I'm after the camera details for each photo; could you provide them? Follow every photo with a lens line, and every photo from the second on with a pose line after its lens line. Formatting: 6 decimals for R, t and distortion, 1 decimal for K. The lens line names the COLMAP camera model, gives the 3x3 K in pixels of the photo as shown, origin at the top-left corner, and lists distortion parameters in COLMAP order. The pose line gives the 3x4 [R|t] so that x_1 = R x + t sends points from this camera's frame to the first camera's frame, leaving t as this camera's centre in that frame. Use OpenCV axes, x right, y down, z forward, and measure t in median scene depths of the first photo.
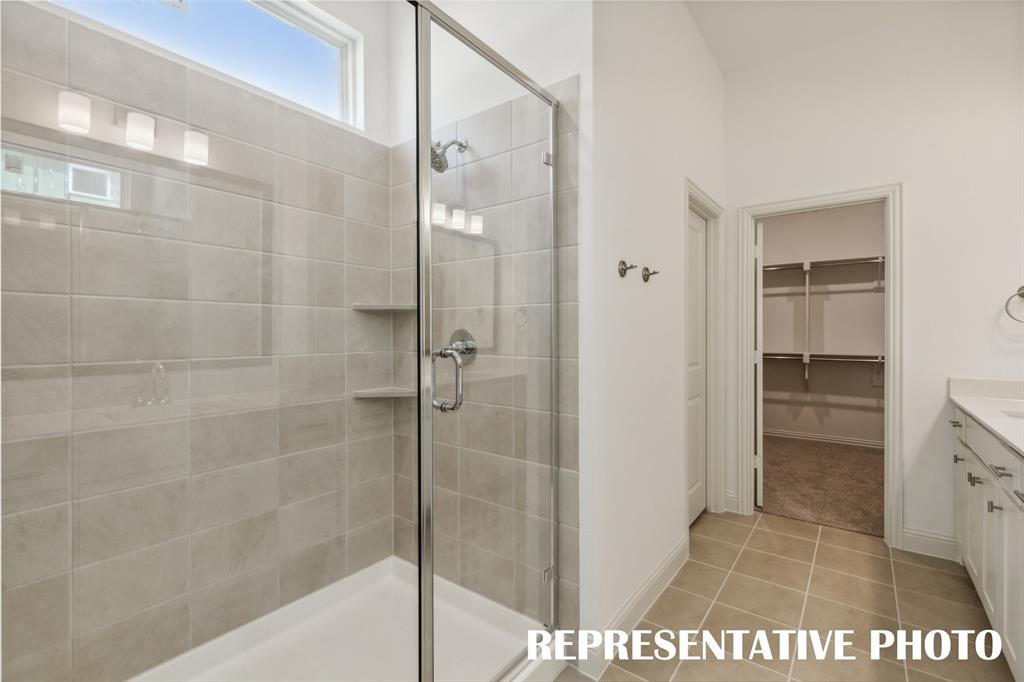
lens RADIAL K [[460.9, 0, 512.4], [0, 460.9, 336.5], [0, 0, 1]] dist [0.010237, -0.000504]
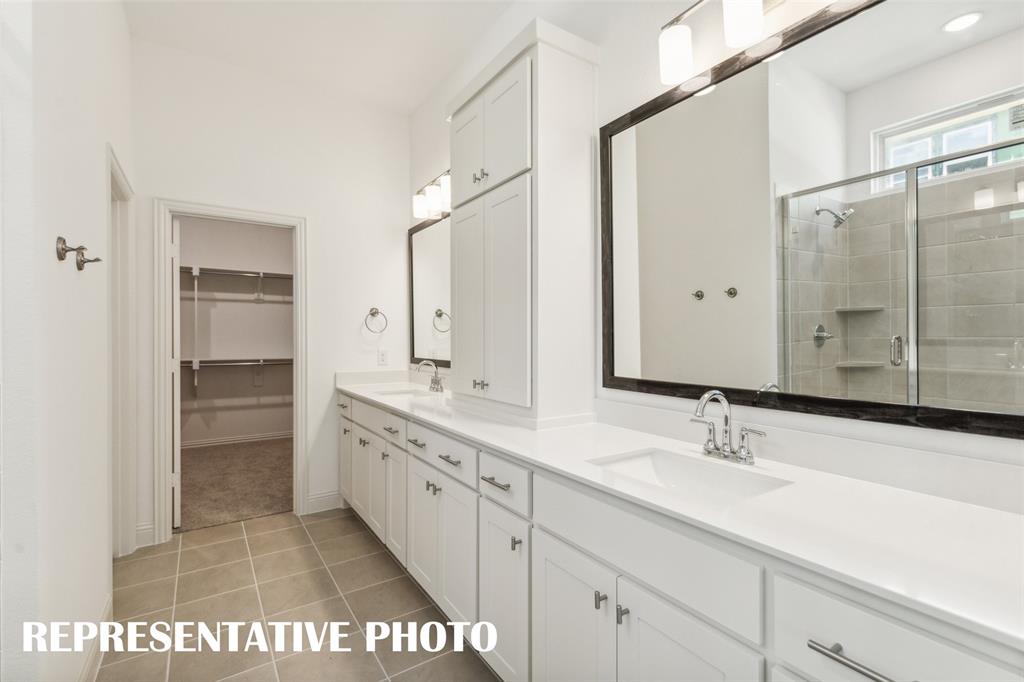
lens RADIAL K [[460.9, 0, 512.4], [0, 460.9, 336.5], [0, 0, 1]] dist [0.010237, -0.000504]
pose [[0.323499, 0.004655, 0.946217, -0.128161], [0.007756, 0.999941, -0.007571, -0.000526], [-0.946197, 0.009788, 0.323443, 0.068832]]
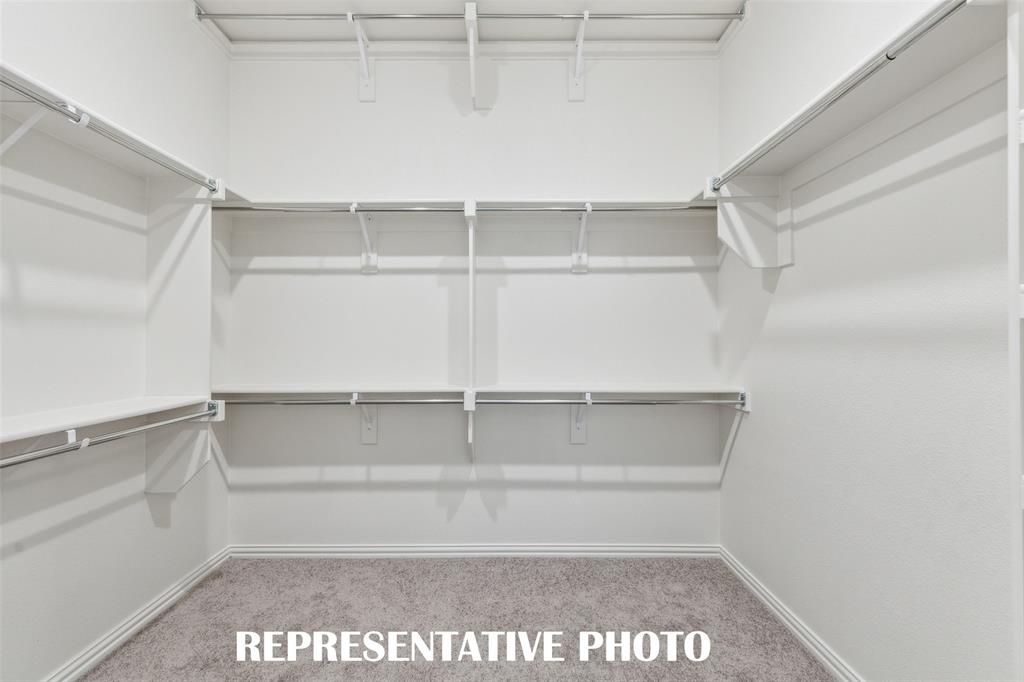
lens RADIAL K [[479.4, 0, 512.0], [0, 479.4, 341.0], [0, 0, 1]] dist [0.000862, -0.000119]
pose [[0.790082, 0.007343, 0.612957, 0.588671], [0.002167, 0.999889, -0.014771, -0.010732], [-0.612997, 0.012998, 0.789978, 0.935753]]
